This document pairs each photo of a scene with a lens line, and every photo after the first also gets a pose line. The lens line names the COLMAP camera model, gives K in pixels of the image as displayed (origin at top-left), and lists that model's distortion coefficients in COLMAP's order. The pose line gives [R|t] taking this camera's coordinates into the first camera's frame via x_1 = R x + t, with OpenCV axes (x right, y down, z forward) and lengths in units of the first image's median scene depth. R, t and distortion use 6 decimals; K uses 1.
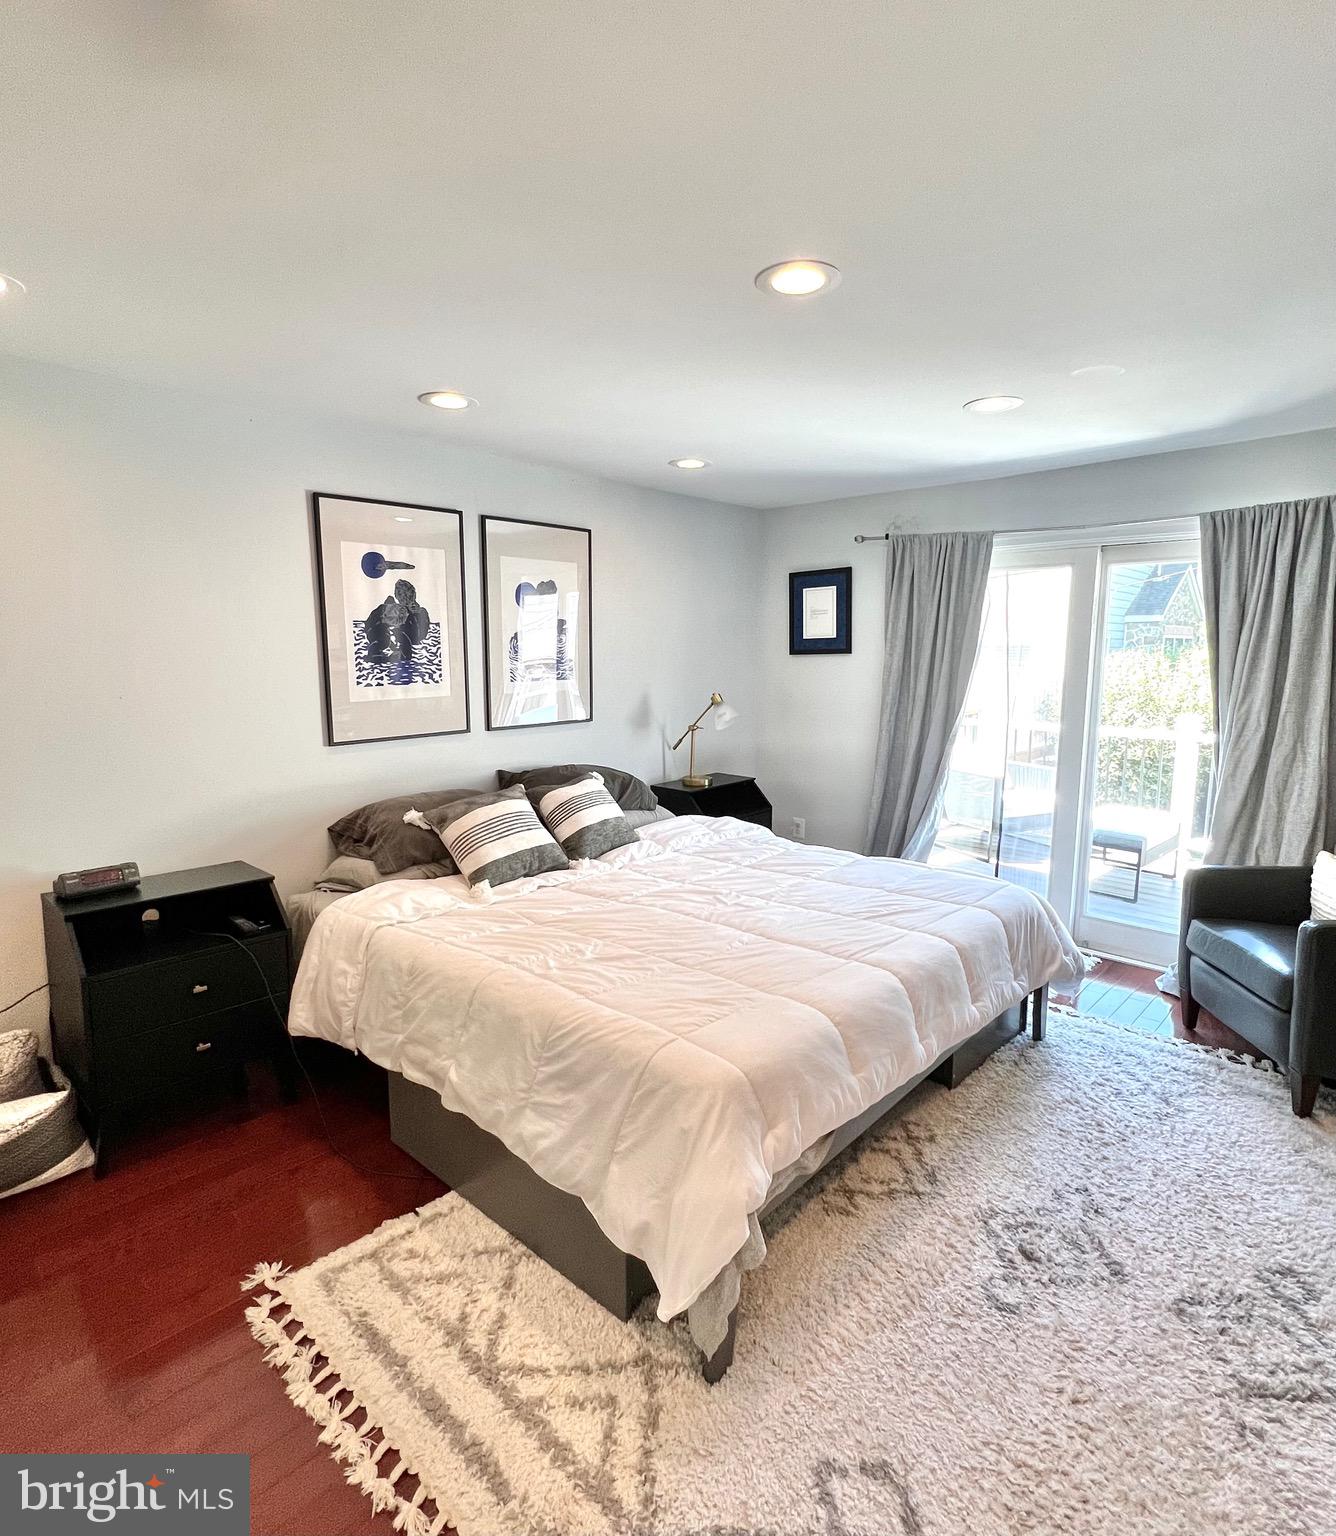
lens RADIAL K [[829.4, 0, 666.9], [0, 829.4, 765.7], [0, 0, 1]] dist [0.013502, -0.000184]
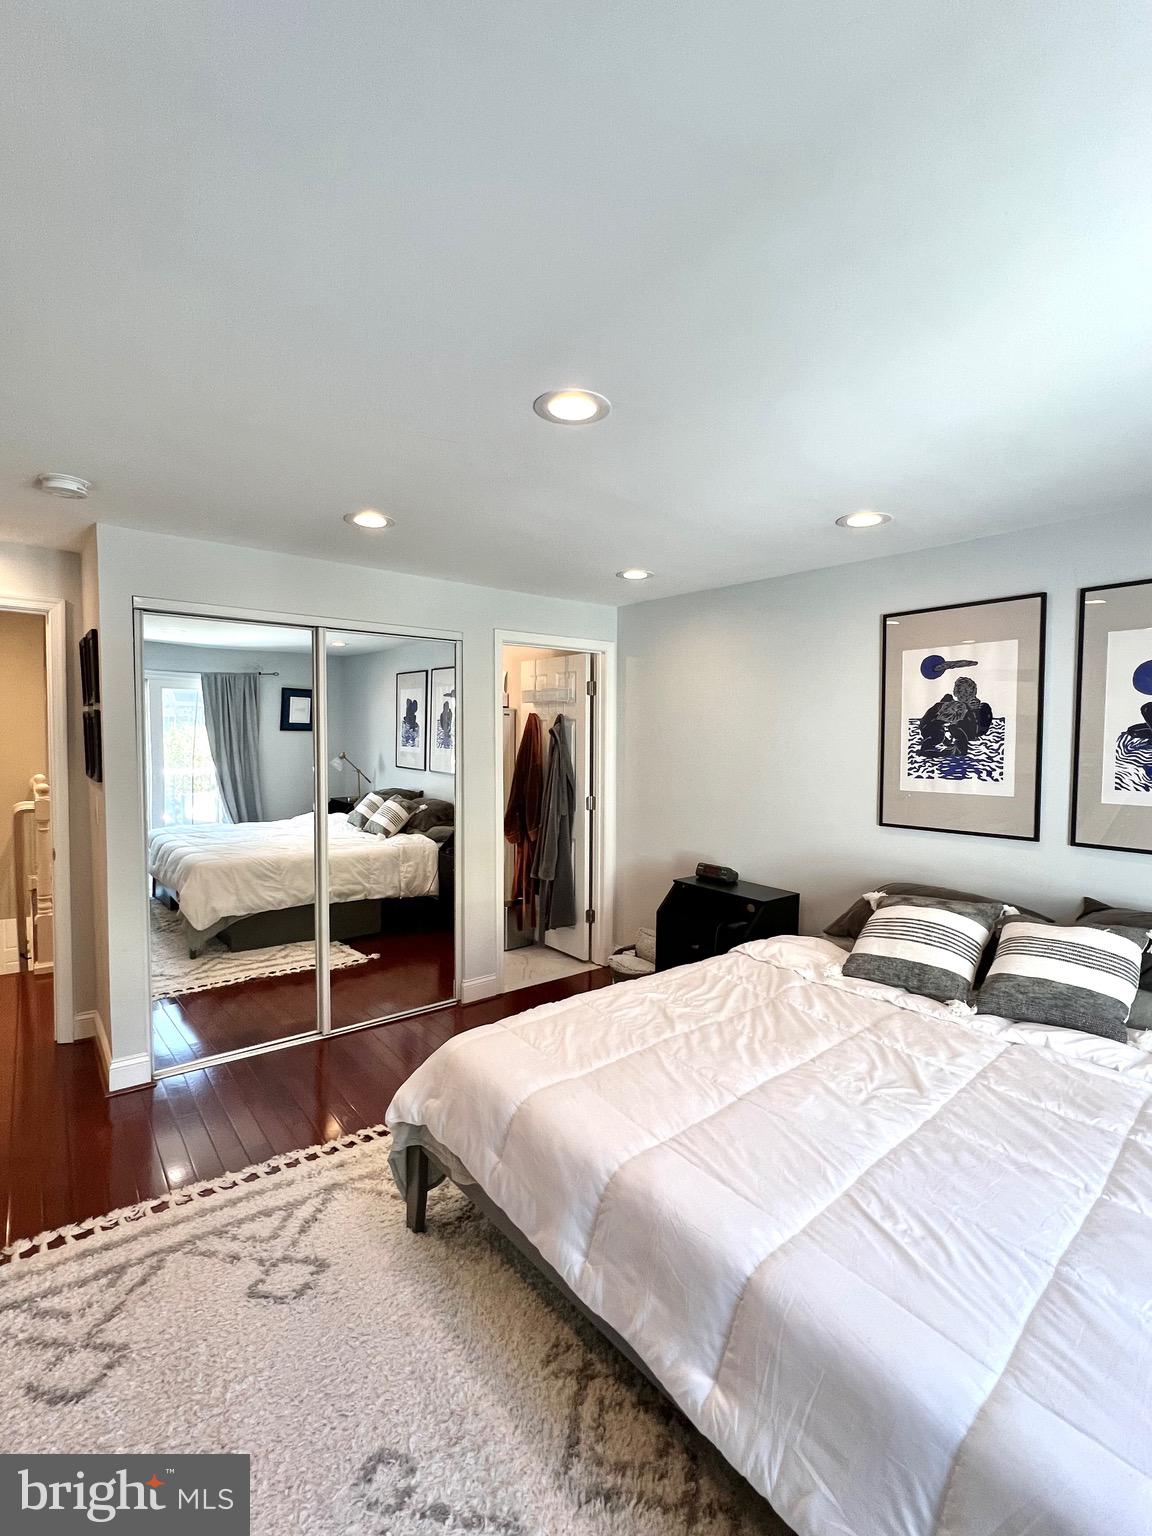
lens RADIAL K [[714.5, 0, 574.5], [0, 714.5, 772.4], [0, 0, 1]] dist [0.001195, 0.001547]
pose [[-0.164534, 0.043897, -0.985394, 0.630995], [-0.159899, 0.984608, 0.070561, -0.095684], [0.973325, 0.169173, -0.154982, 0.698035]]
